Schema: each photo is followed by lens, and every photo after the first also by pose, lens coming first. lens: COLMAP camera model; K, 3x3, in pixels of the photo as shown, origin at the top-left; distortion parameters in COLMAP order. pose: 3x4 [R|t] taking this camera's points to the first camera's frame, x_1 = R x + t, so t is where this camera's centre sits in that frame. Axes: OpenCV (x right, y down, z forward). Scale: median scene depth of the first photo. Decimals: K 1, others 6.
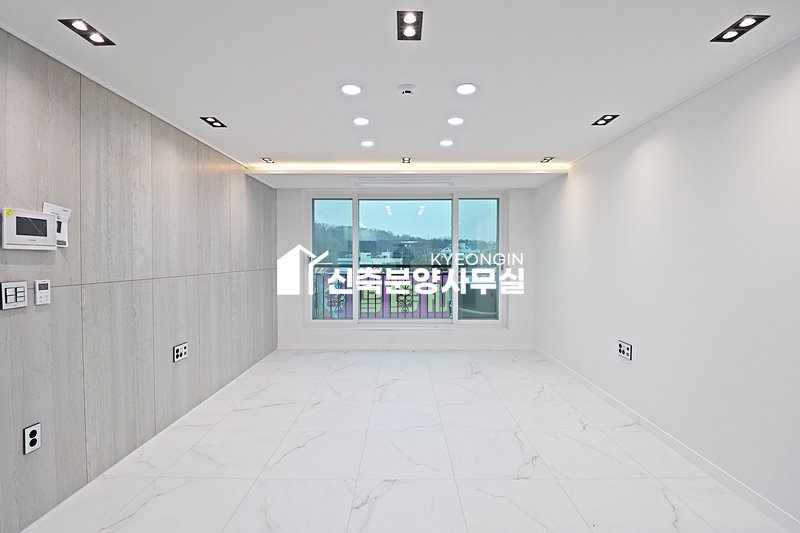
lens RADIAL K [[369.0, 0, 400.8], [0, 369.0, 263.5], [0, 0, 1]] dist [-0.001383, -0.012590]
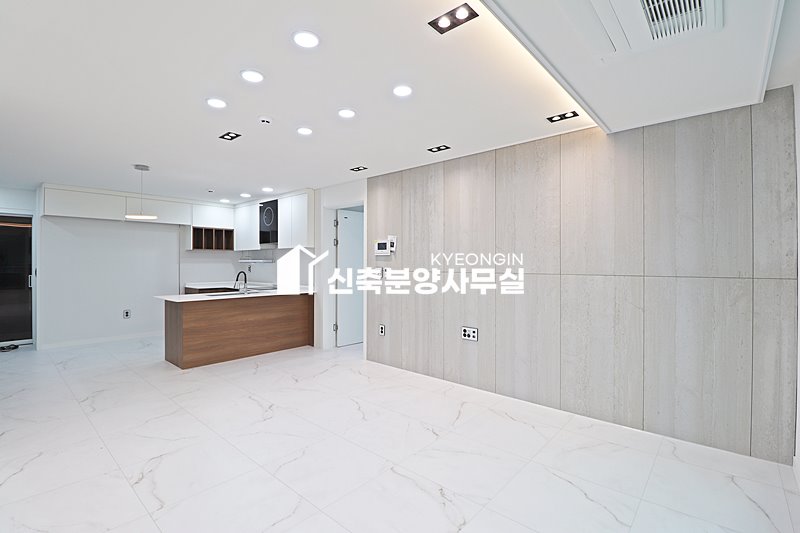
lens RADIAL K [[369.0, 0, 400.8], [0, 369.0, 263.5], [0, 0, 1]] dist [-0.001383, -0.012590]
pose [[-0.660373, -0.000591, -0.750937, 0.461092], [-0.012463, 0.999871, 0.010173, -0.005051], [0.750834, 0.016076, -0.660295, 1.553216]]
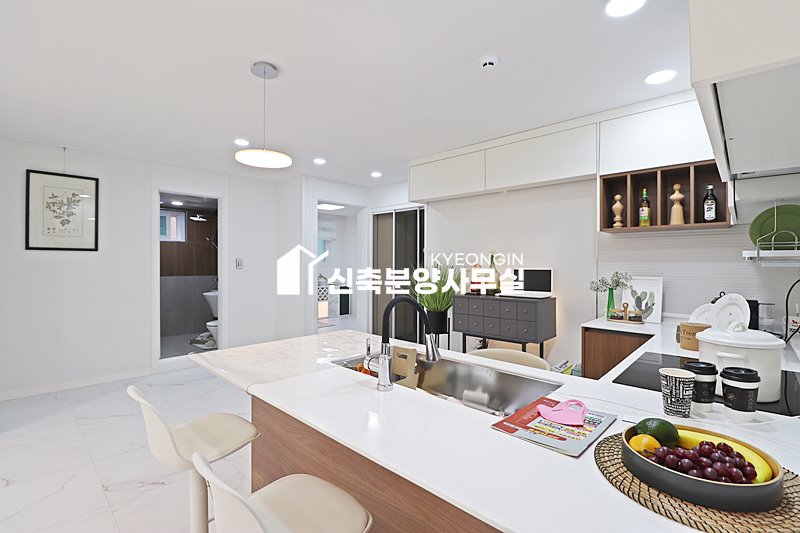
lens RADIAL K [[381.1, 0, 398.4], [0, 381.1, 262.1], [0, 0, 1]] dist [0.001004, 0.000227]
pose [[-0.745768, 0.001390, 0.666205, -0.544067], [0.011567, 0.999874, 0.010863, 0.012659], [-0.666106, 0.015807, -0.745690, 0.328377]]
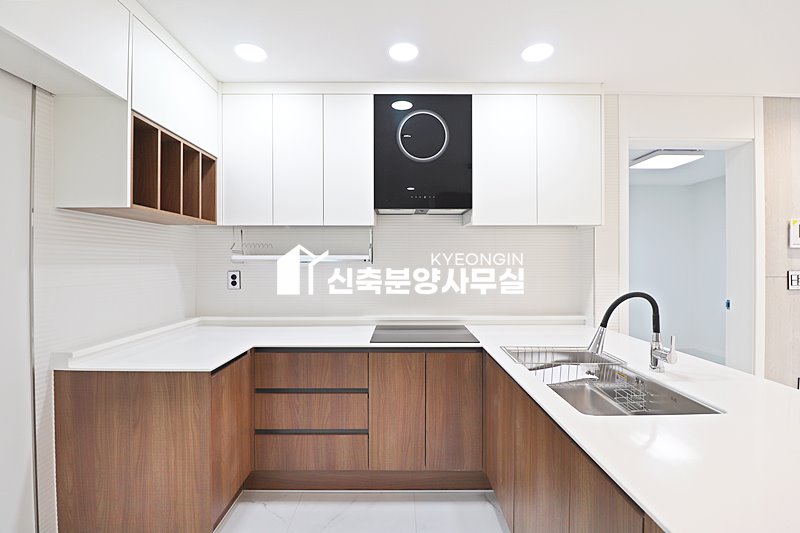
lens RADIAL K [[369.0, 0, 400.8], [0, 369.0, 263.5], [0, 0, 1]] dist [-0.001383, -0.012590]
pose [[0.009634, 0.003149, -0.999949, 0.176388], [-0.013627, 0.999903, 0.003017, 0.020540], [0.999861, 0.013597, 0.009676, -0.299499]]
